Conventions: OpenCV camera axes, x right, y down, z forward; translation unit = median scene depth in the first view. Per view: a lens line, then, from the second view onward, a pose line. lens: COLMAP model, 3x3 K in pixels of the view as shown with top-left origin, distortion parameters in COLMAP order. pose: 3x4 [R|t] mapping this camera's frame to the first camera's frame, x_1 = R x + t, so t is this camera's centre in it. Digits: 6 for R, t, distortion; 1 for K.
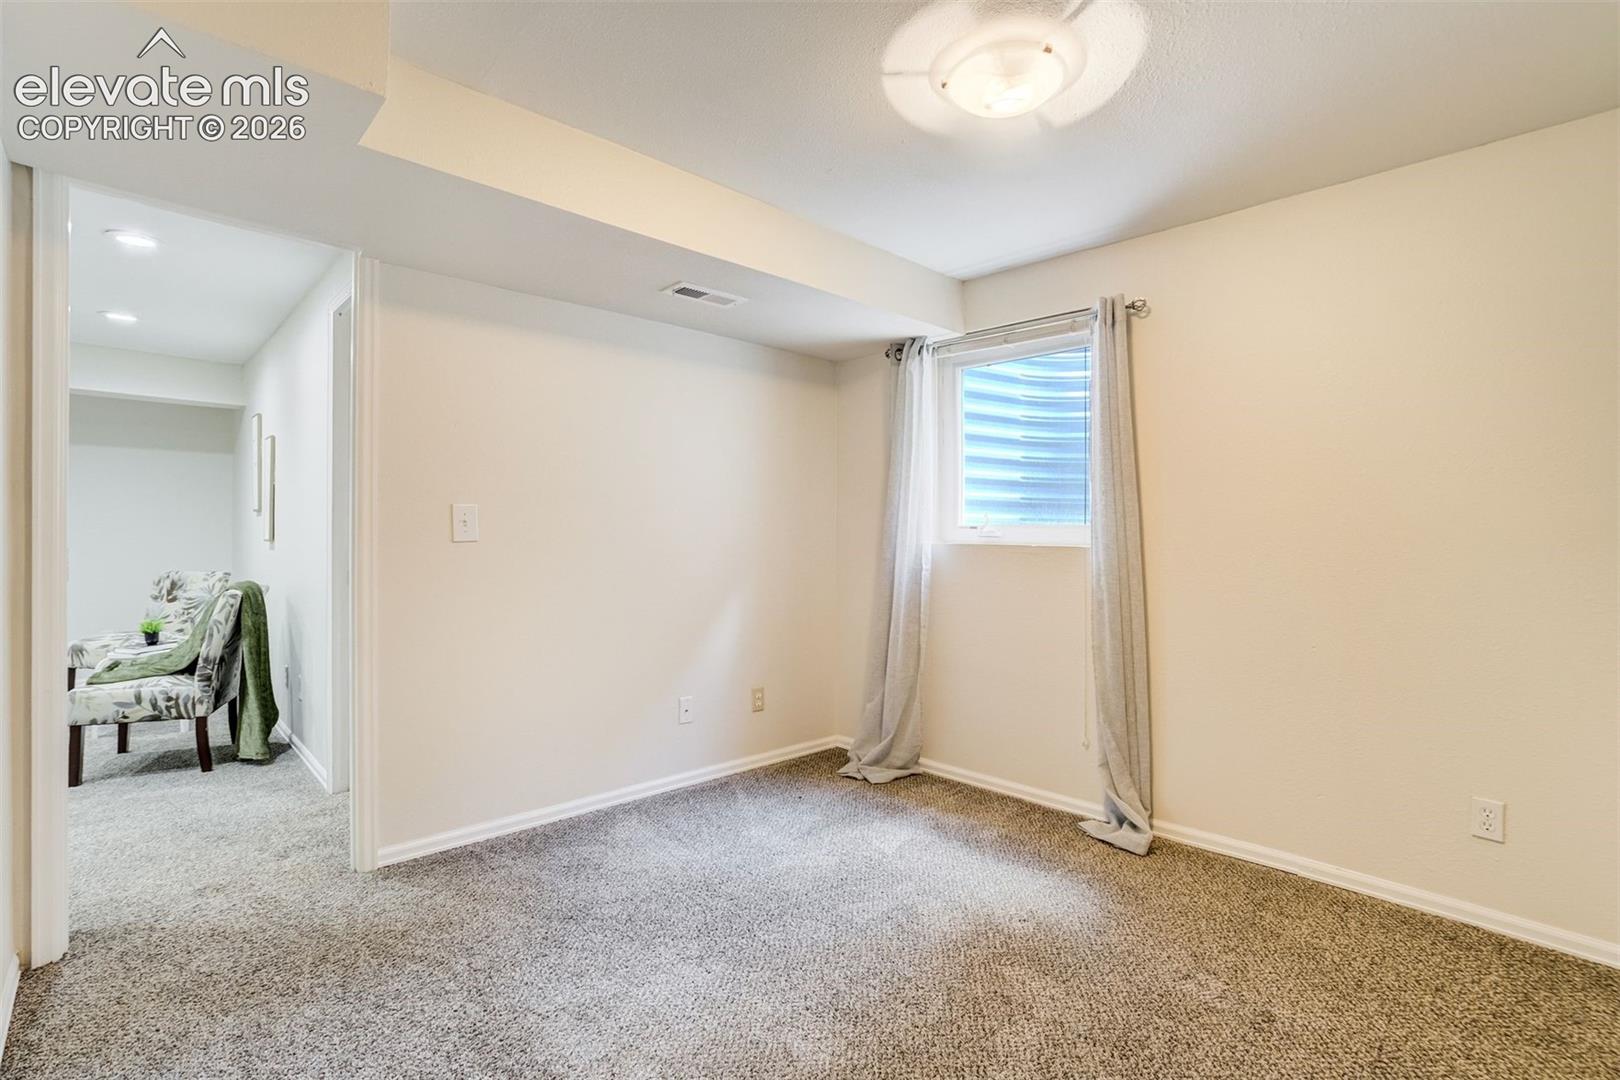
lens RADIAL K [[764.6, 0, 810.0], [0, 764.6, 540.0], [0, 0, 1]] dist [-0.001368, -0.000101]
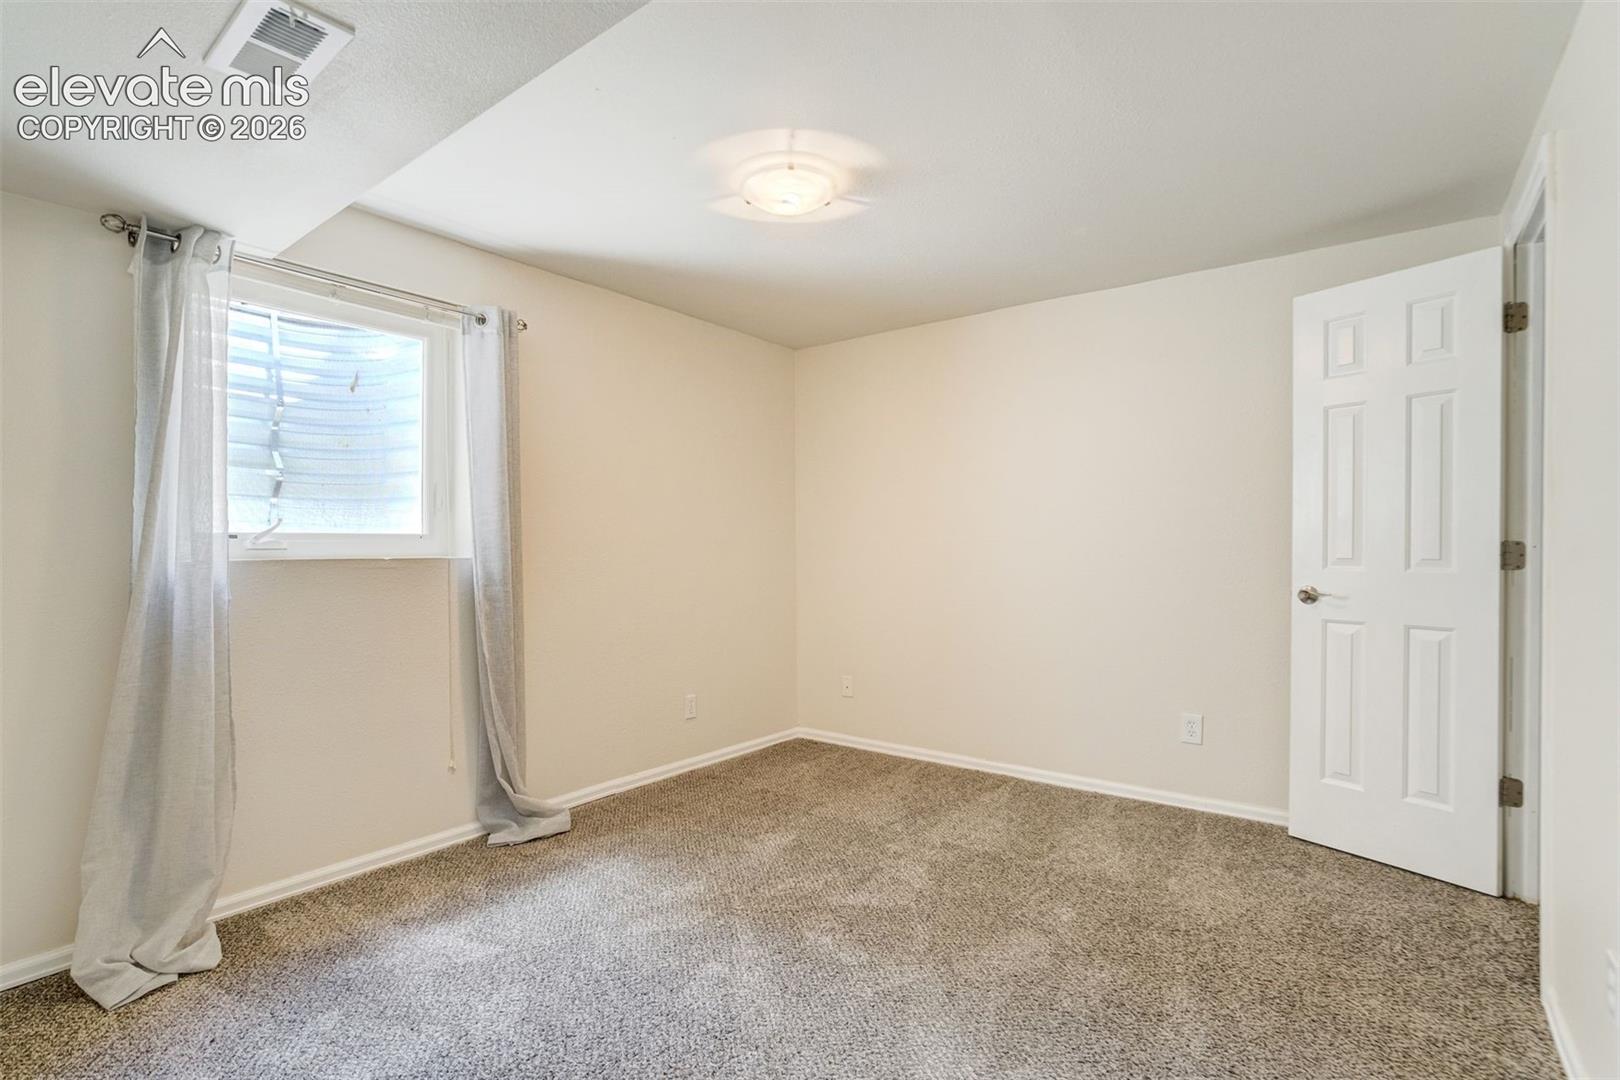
lens RADIAL K [[764.6, 0, 810.0], [0, 764.6, 540.0], [0, 0, 1]] dist [-0.001368, -0.000101]
pose [[-0.136827, 0.007548, 0.990566, -0.612712], [0.017032, 0.999841, -0.005266, 0.000897], [-0.990449, 0.016151, -0.136933, 0.678020]]
